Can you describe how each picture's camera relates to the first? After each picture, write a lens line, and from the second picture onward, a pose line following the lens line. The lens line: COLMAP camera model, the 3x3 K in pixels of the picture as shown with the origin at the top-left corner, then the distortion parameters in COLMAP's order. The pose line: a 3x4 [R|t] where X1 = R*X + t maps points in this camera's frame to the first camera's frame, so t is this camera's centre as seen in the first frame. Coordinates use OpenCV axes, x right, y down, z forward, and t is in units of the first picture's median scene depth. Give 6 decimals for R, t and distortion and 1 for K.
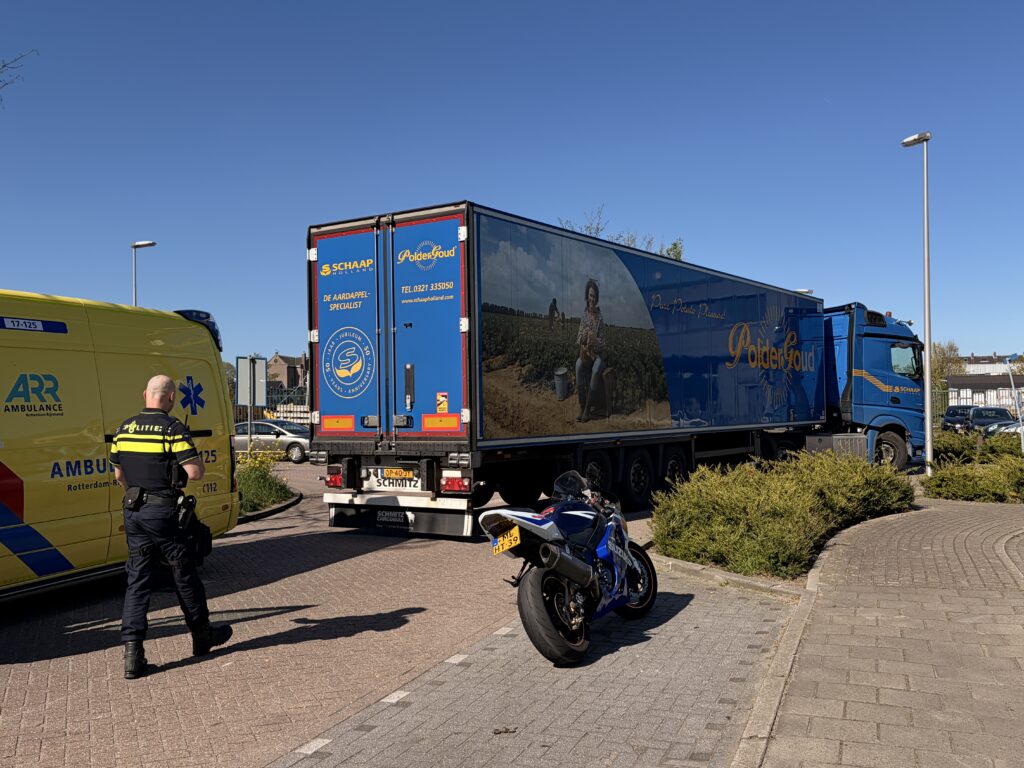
lens RADIAL K [[963.8, 0, 517.1], [0, 963.8, 380.5], [0, 0, 1]] dist [0.054381, -0.007241]
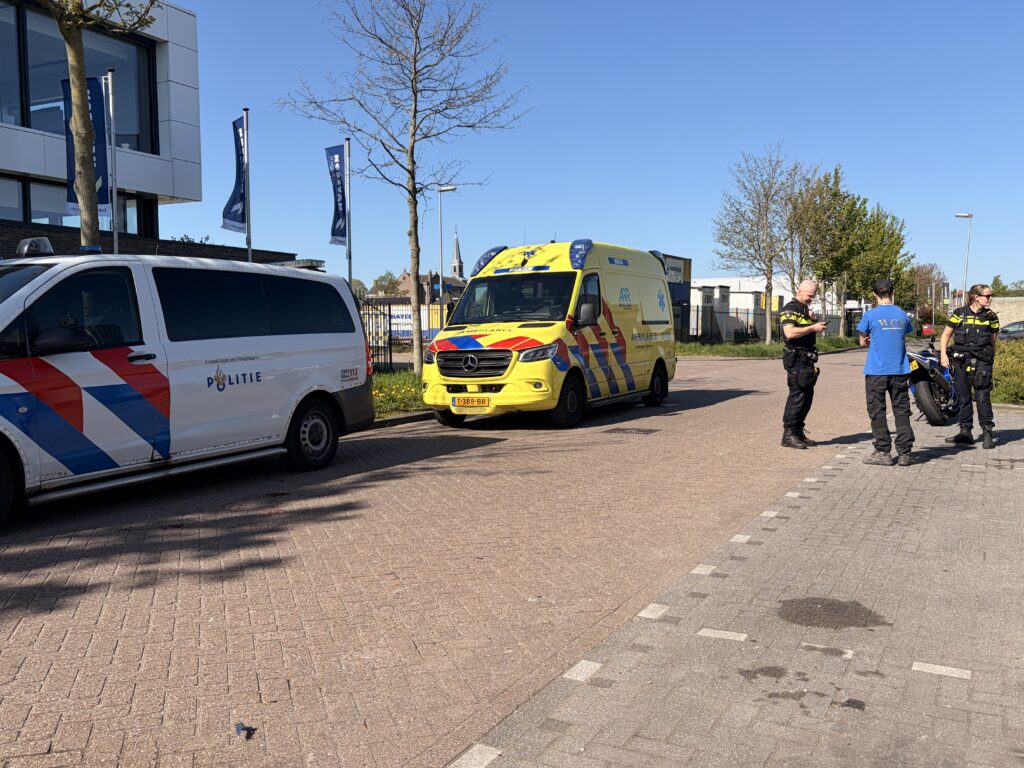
lens RADIAL K [[948.6, 0, 512.0], [0, 948.6, 384.0], [0, 0, 1]] dist [0.127962, -0.215708]
pose [[0.994289, 0.011784, -0.106065, -0.316812], [-0.002093, 0.995847, 0.091020, 0.007526], [0.106698, -0.090278, 0.990185, -0.566522]]
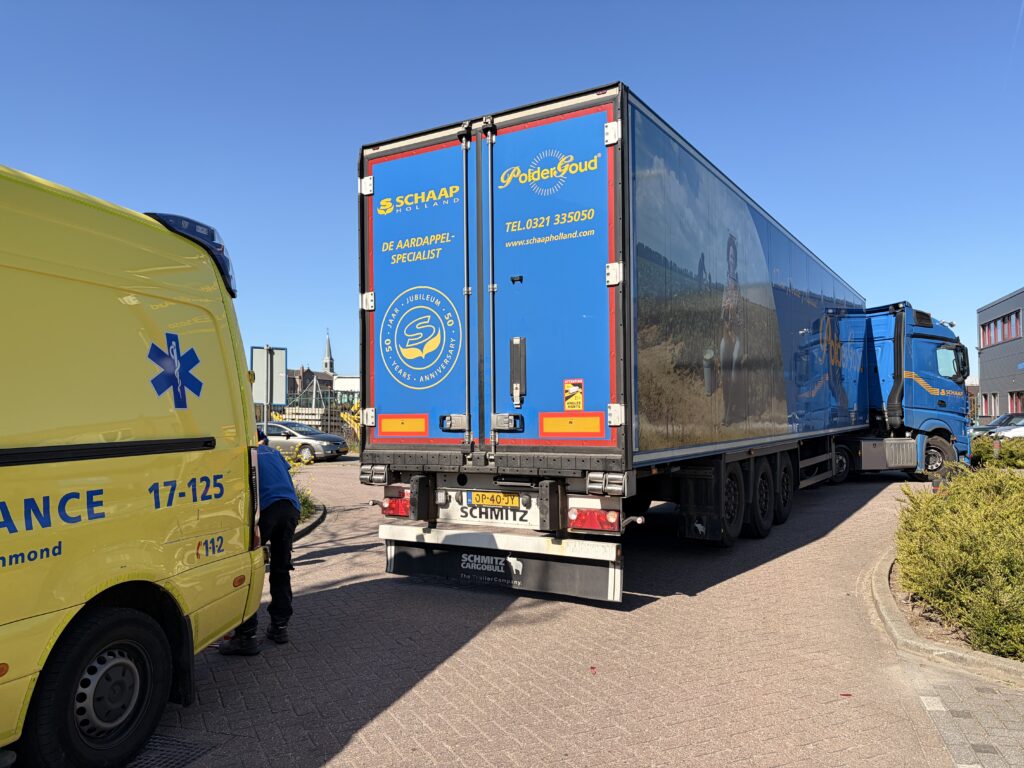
lens RADIAL K [[779.7, 0, 507.9], [0, 779.7, 379.0], [0, 0, 1]] dist [0.019439, -0.001999]
pose [[0.999091, 0.006552, 0.042112, -0.132592], [-0.005906, 0.999863, -0.015455, 0.019052], [-0.042208, 0.015192, 0.998993, 0.433059]]
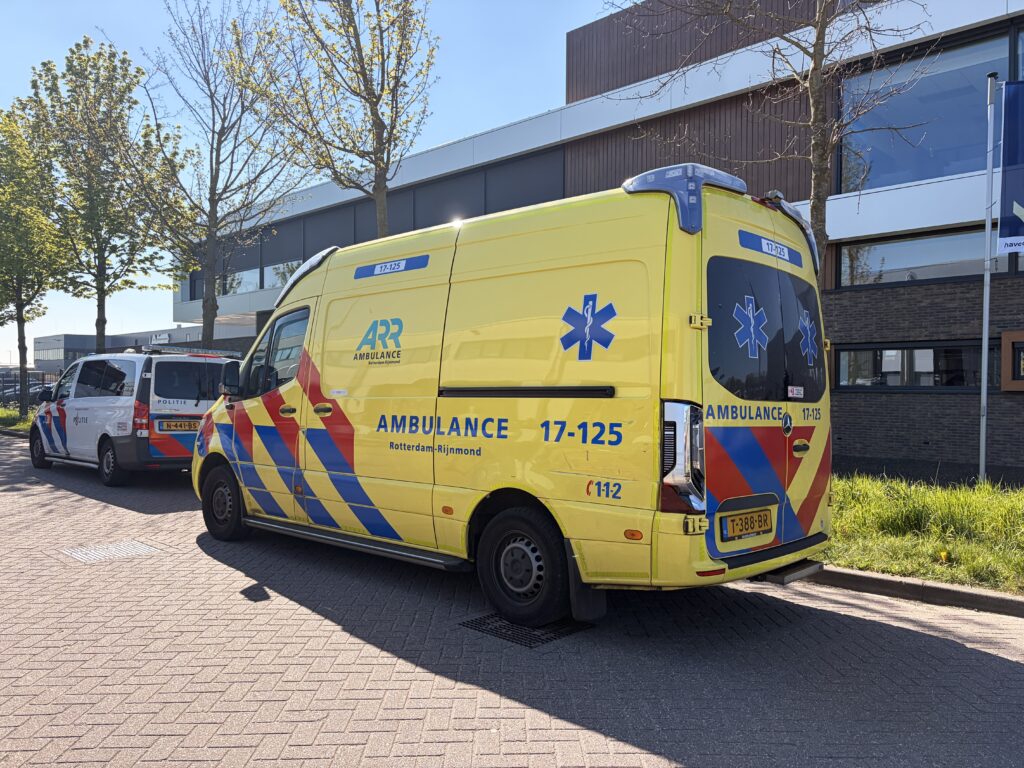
lens RADIAL K [[768.1, 0, 513.7], [0, 768.1, 388.6], [0, 0, 1]] dist [0.063862, -0.040735]
pose [[-0.389260, 0.011183, -0.921060, 0.083812], [0.028663, 0.999589, 0.000023, 0.038893], [0.920682, -0.026392, -0.389421, 0.858368]]
